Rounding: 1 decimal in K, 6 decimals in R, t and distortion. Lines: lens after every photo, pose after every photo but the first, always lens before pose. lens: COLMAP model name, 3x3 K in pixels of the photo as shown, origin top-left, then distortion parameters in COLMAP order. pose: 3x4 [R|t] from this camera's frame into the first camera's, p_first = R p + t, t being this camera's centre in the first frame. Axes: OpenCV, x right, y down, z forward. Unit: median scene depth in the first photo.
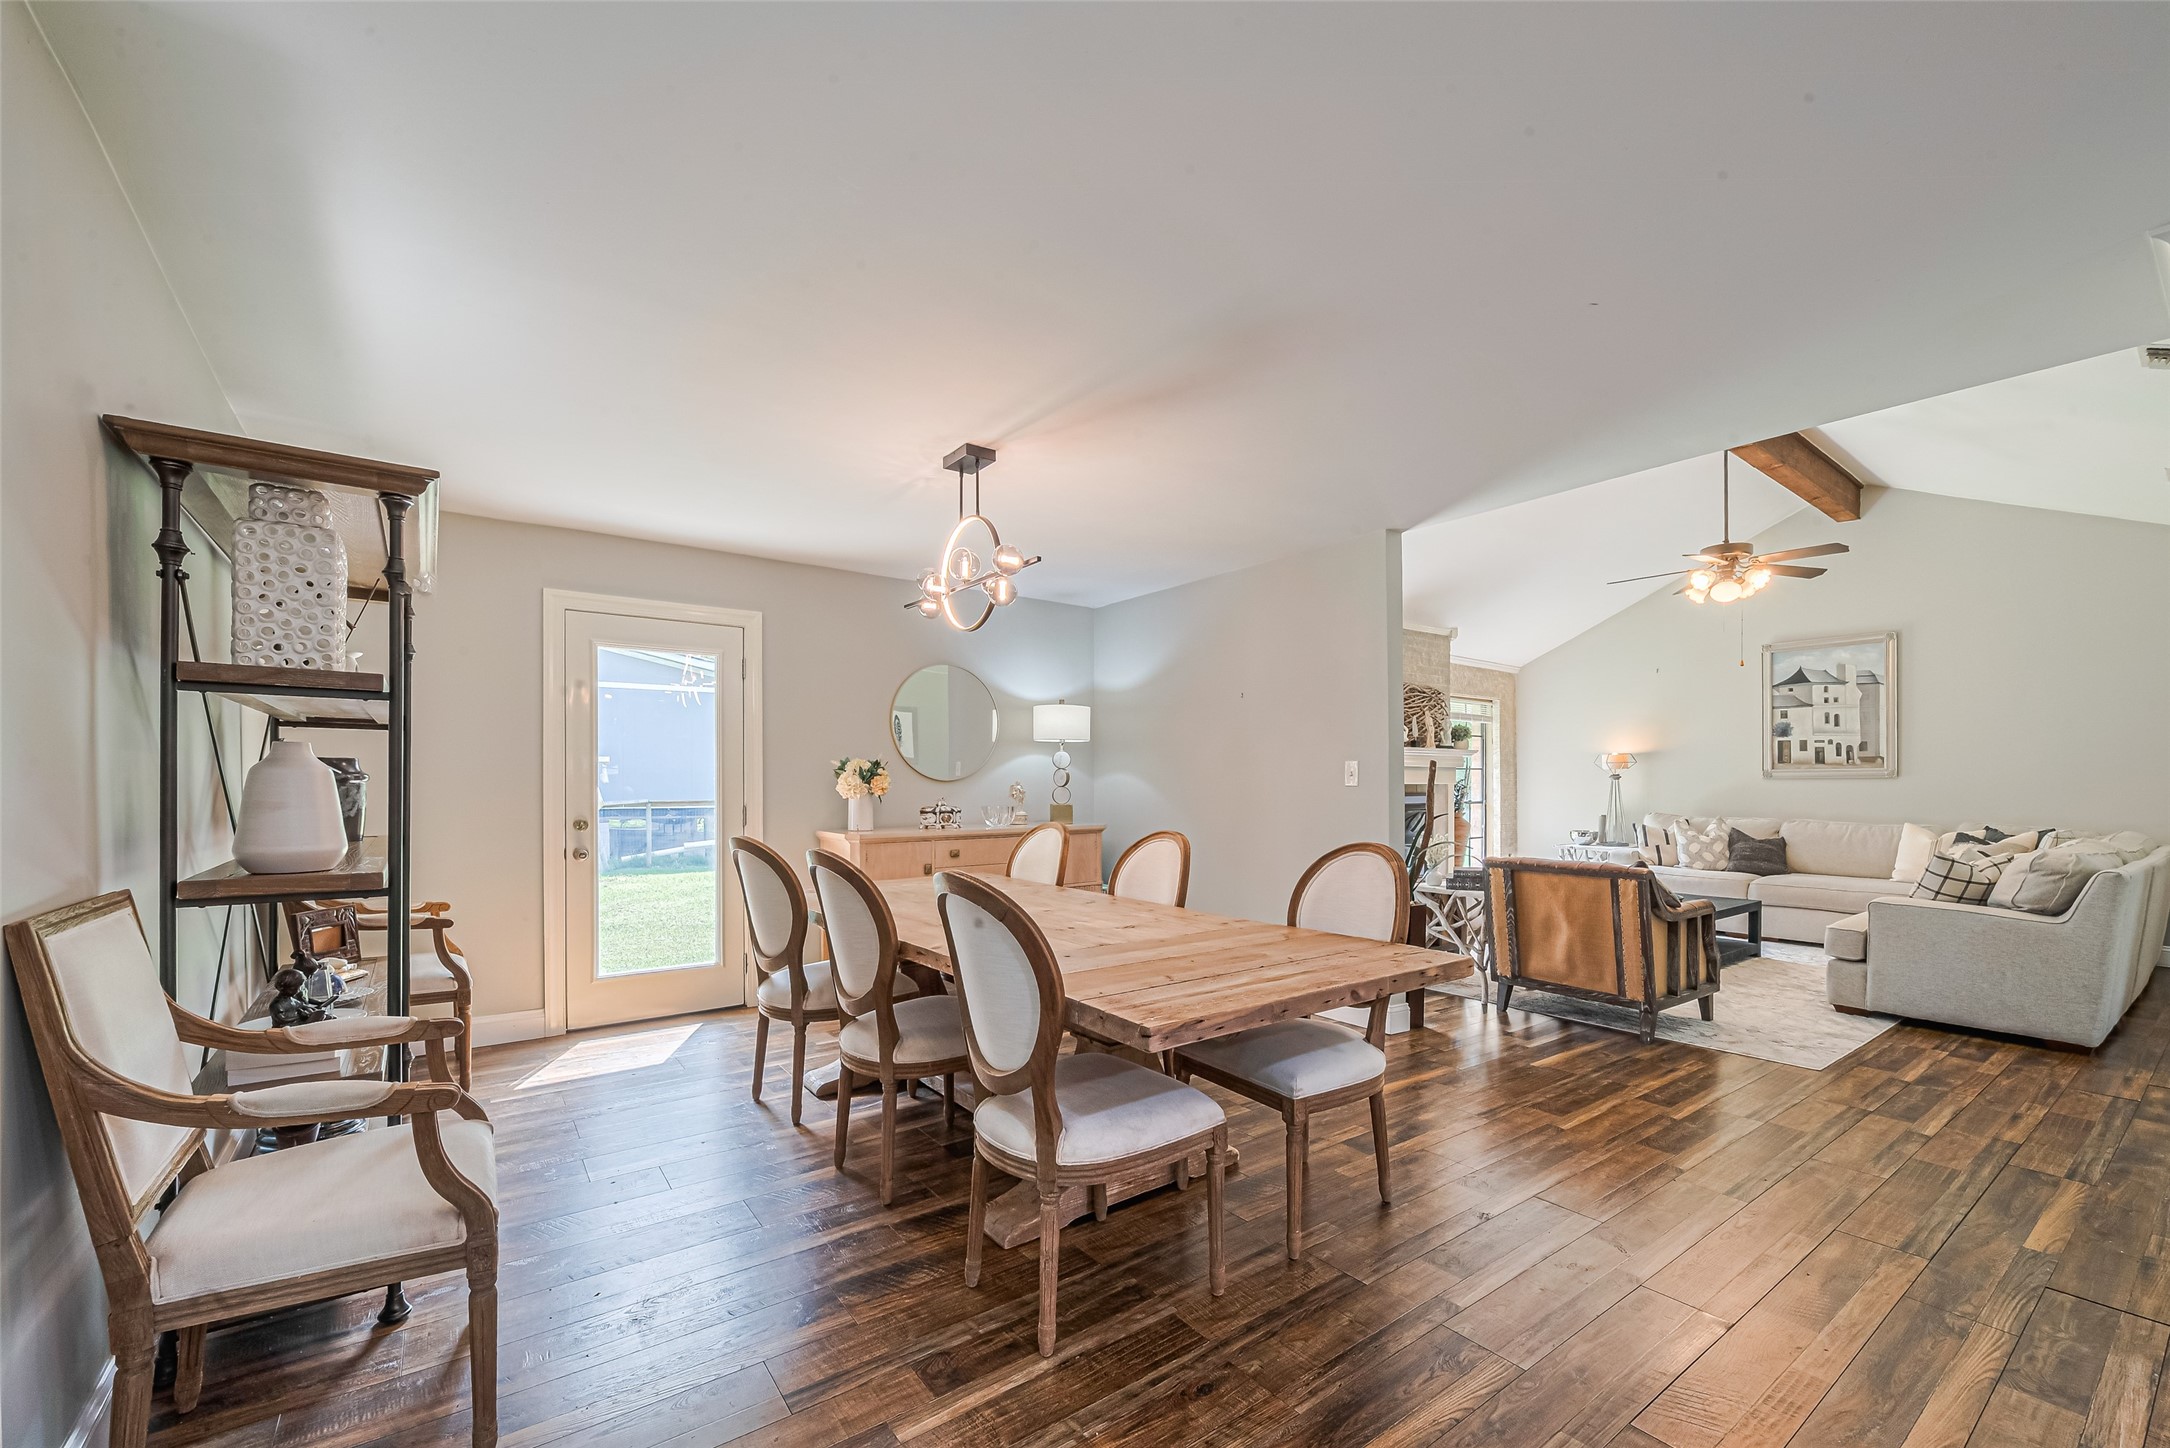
lens RADIAL K [[887.0, 0, 1137.2], [0, 887.0, 788.1], [0, 0, 1]] dist [-0.008001, -0.000067]
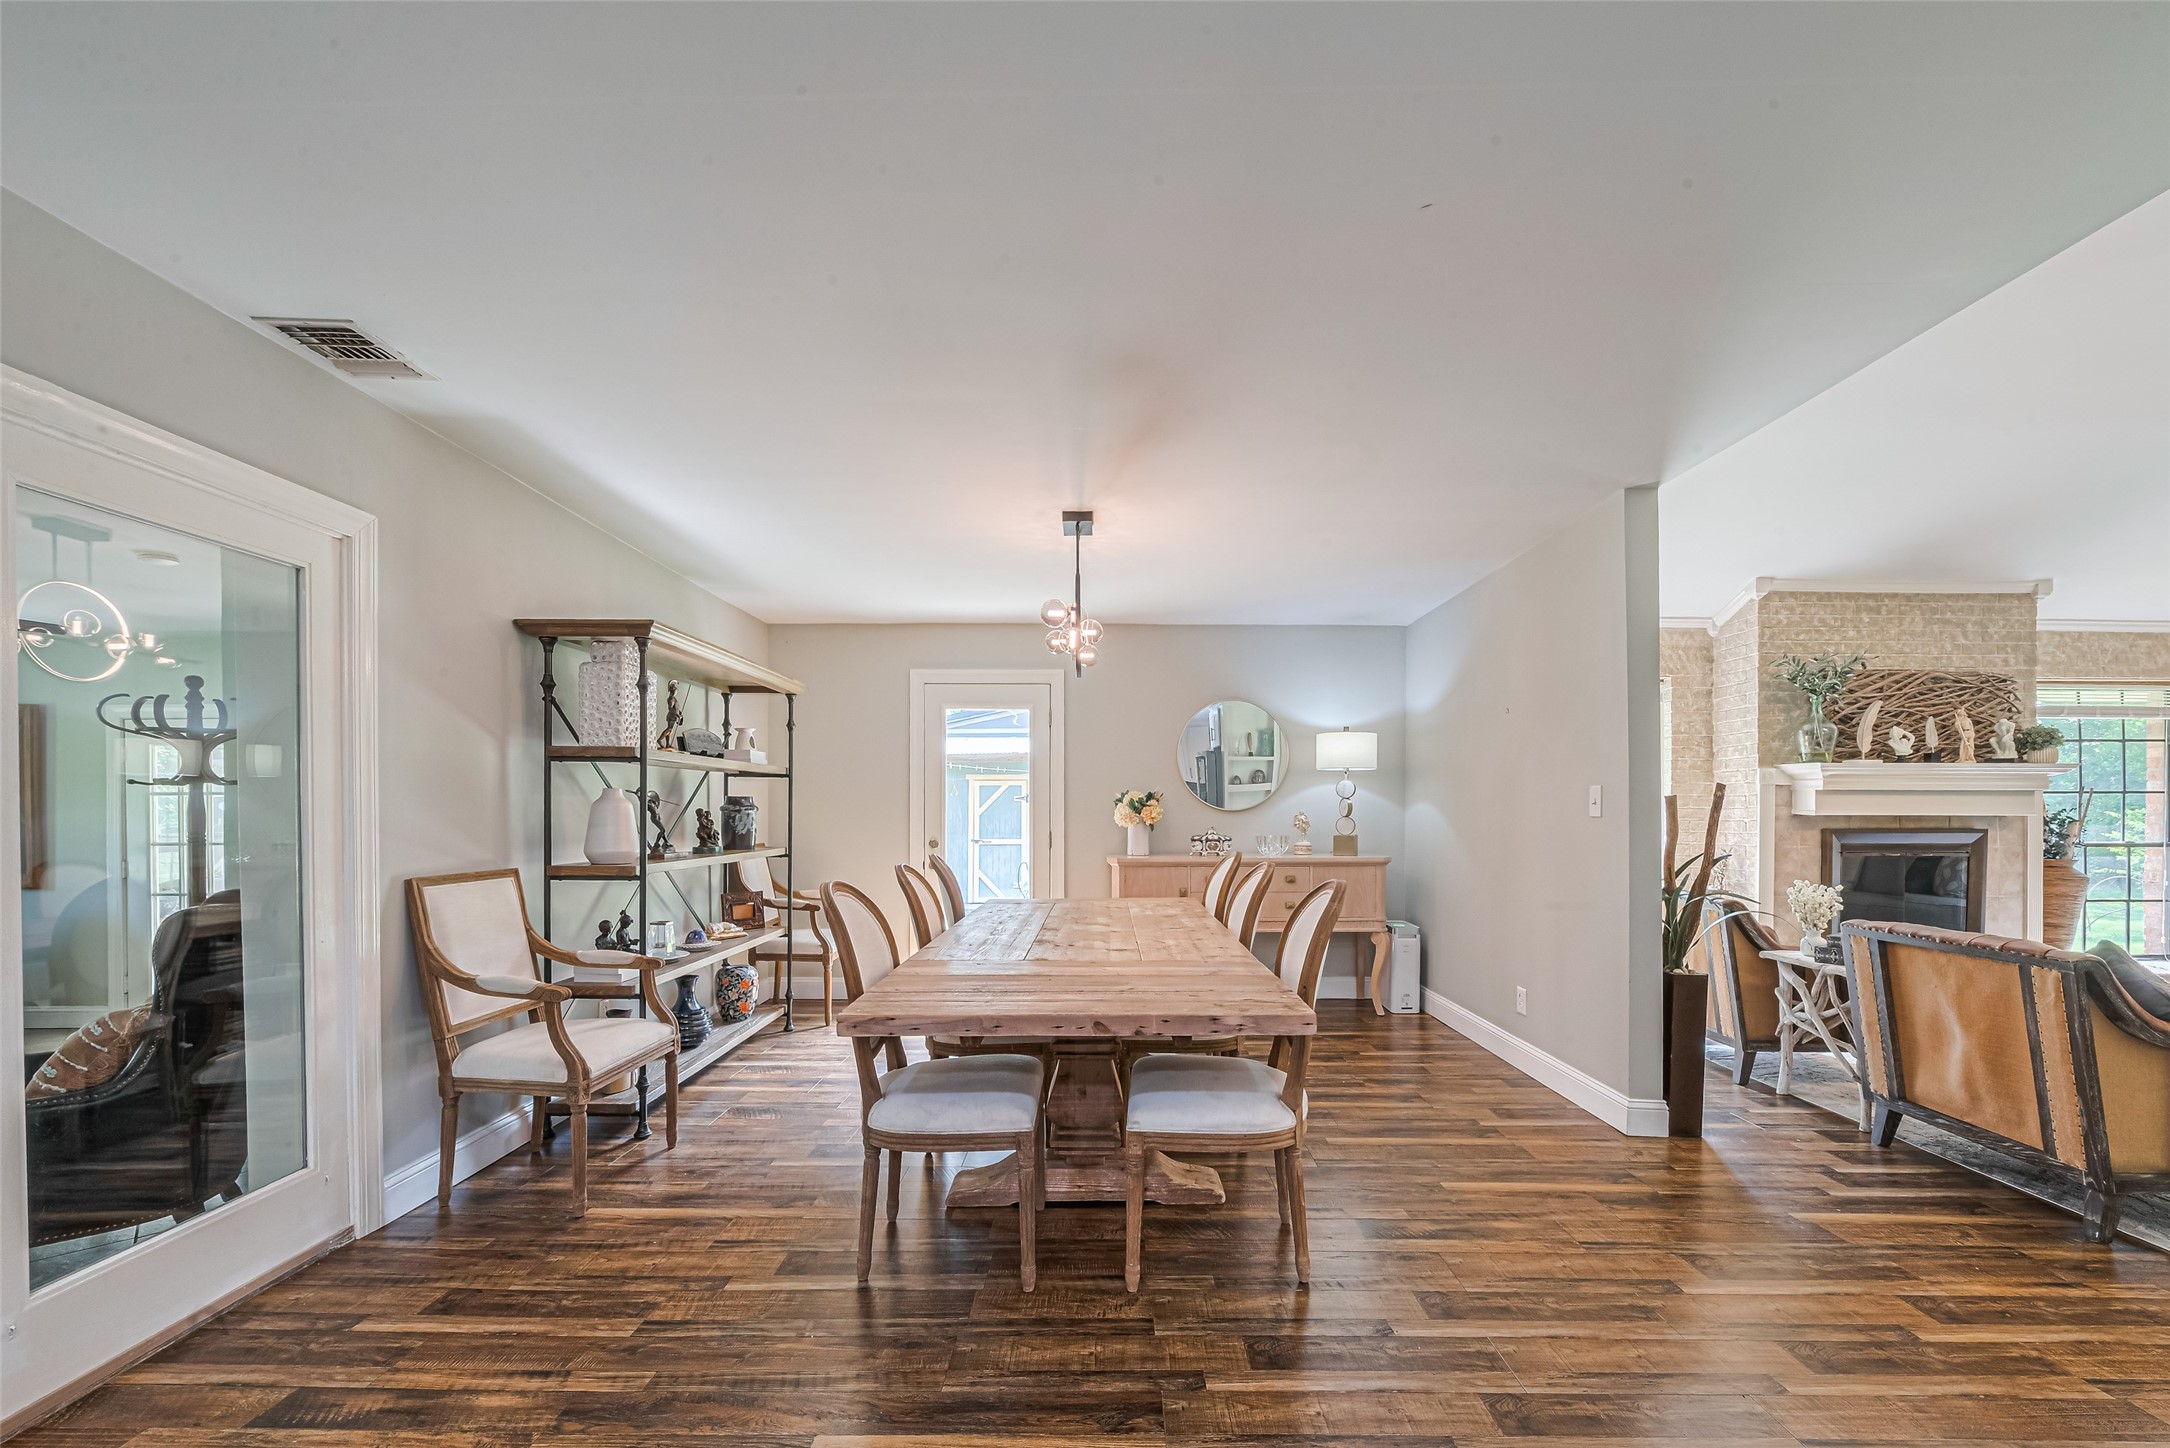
lens RADIAL K [[885.1, 0, 1104.9], [0, 885.1, 822.8], [0, 0, 1]] dist [-0.006147, 0.000356]
pose [[0.791106, 0.007113, -0.611638, 0.301560], [-0.004177, 0.999972, 0.006226, -0.000149], [0.611665, -0.002371, 0.791113, 0.078941]]
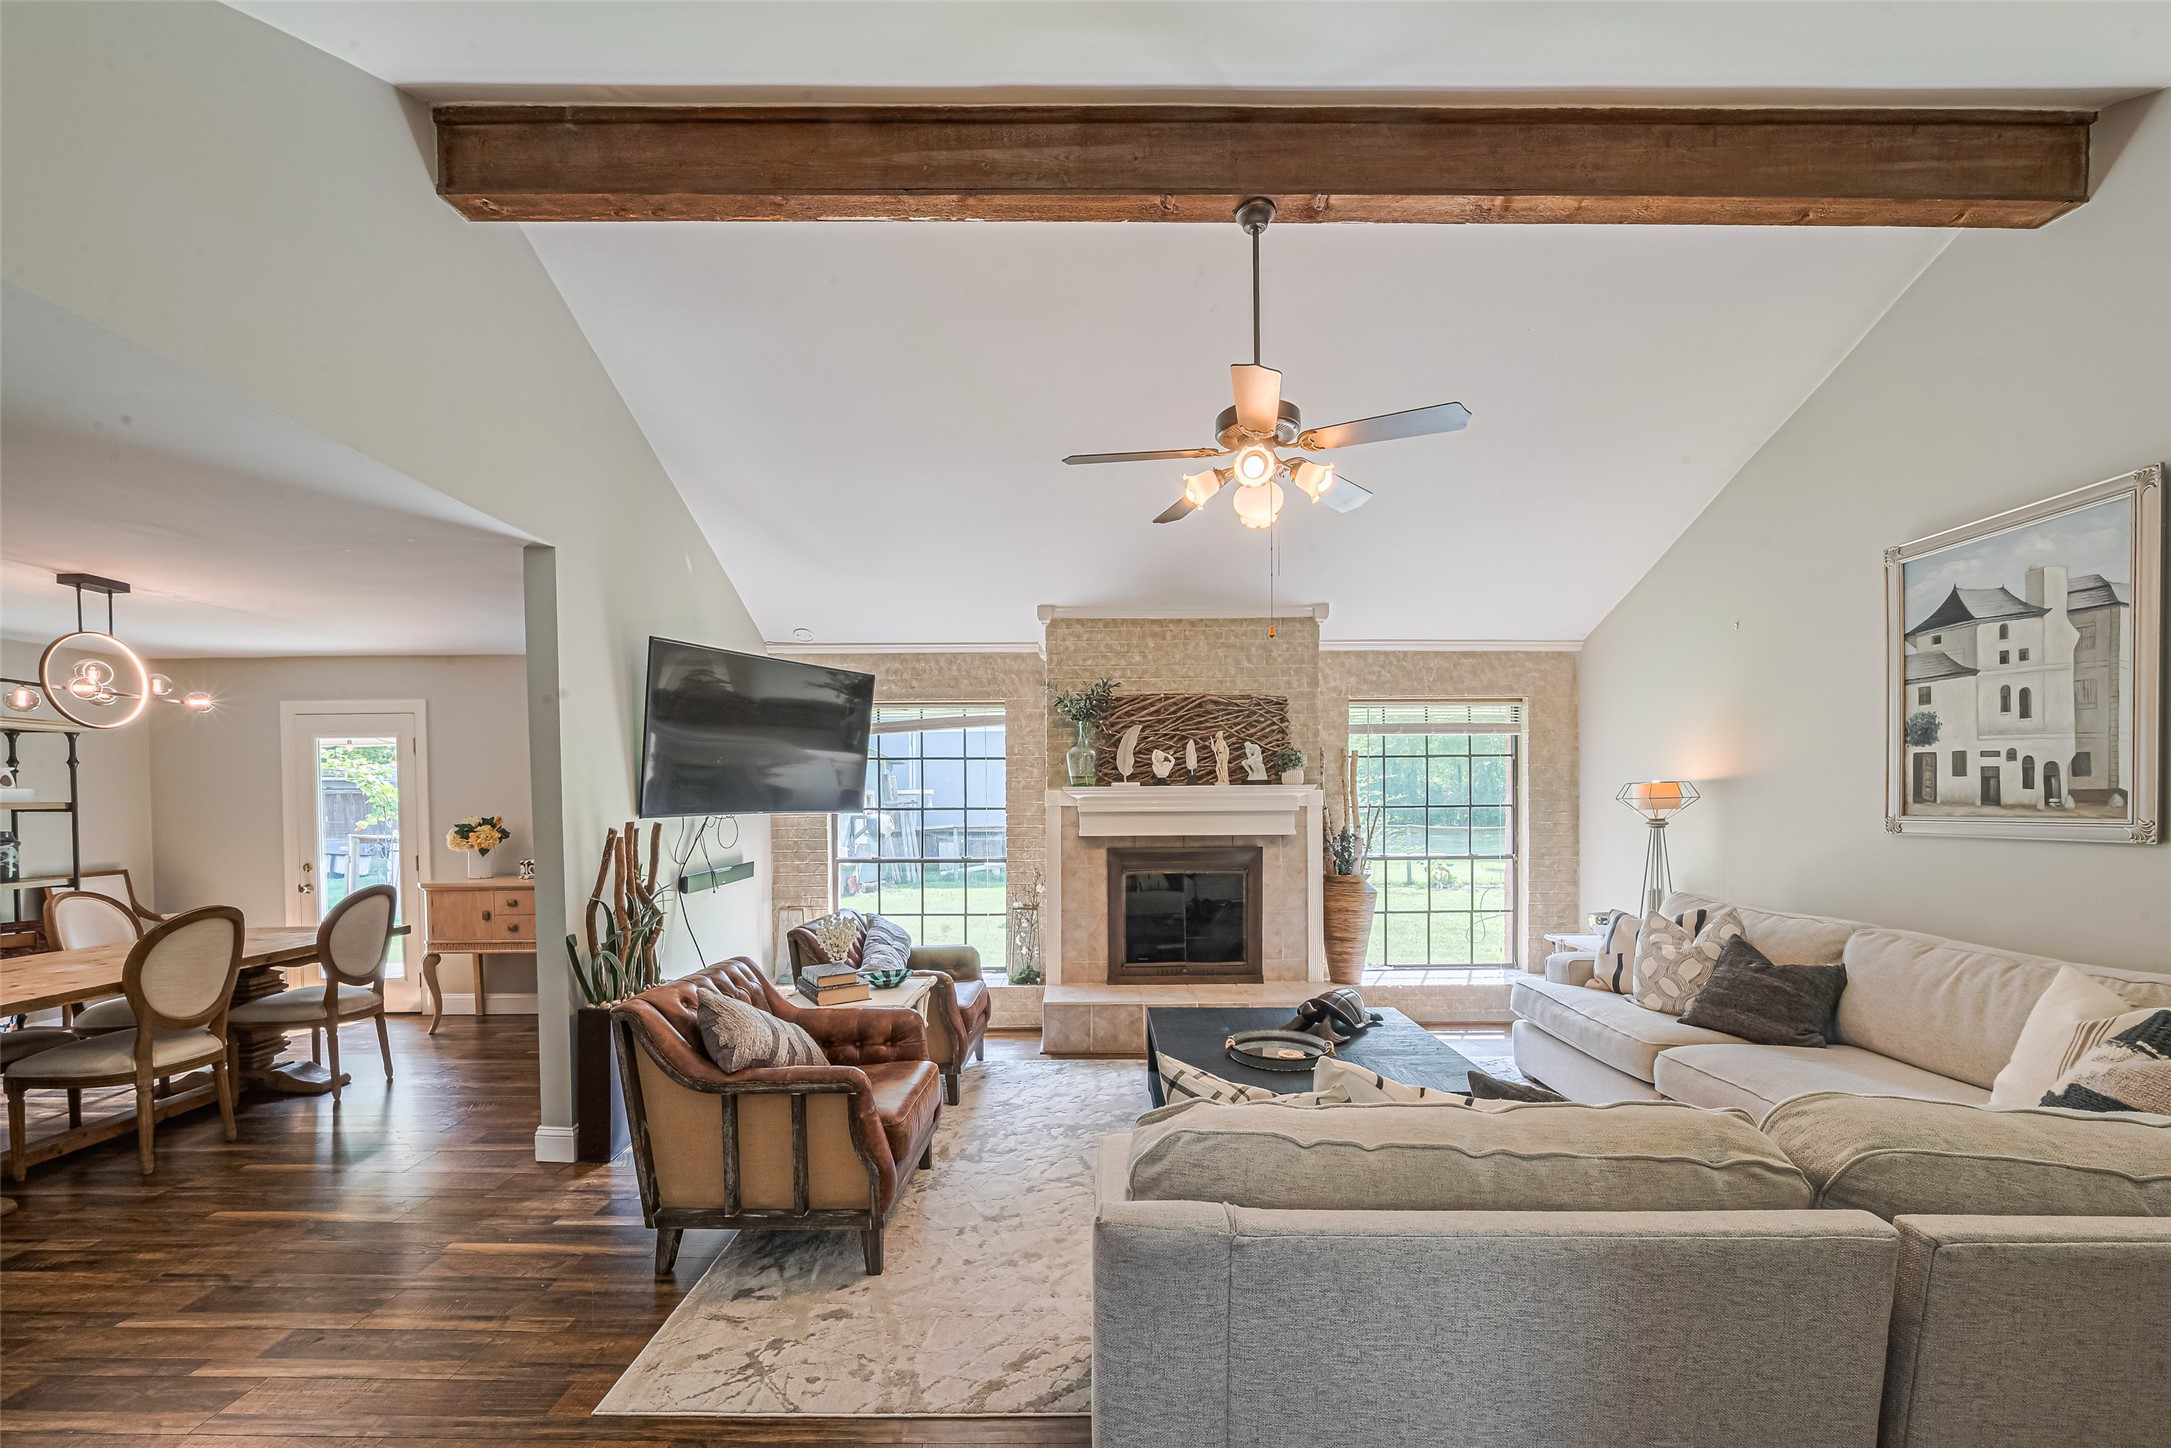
lens RADIAL K [[887.4, 0, 1082.9], [0, 887.4, 811.3], [0, 0, 1]] dist [-0.008001, -0.000067]
pose [[0.784507, 0.001060, -0.620119, 0.926755], [0.005534, 0.999947, 0.008710, -0.041273], [0.620095, -0.010265, 0.784459, 0.514718]]
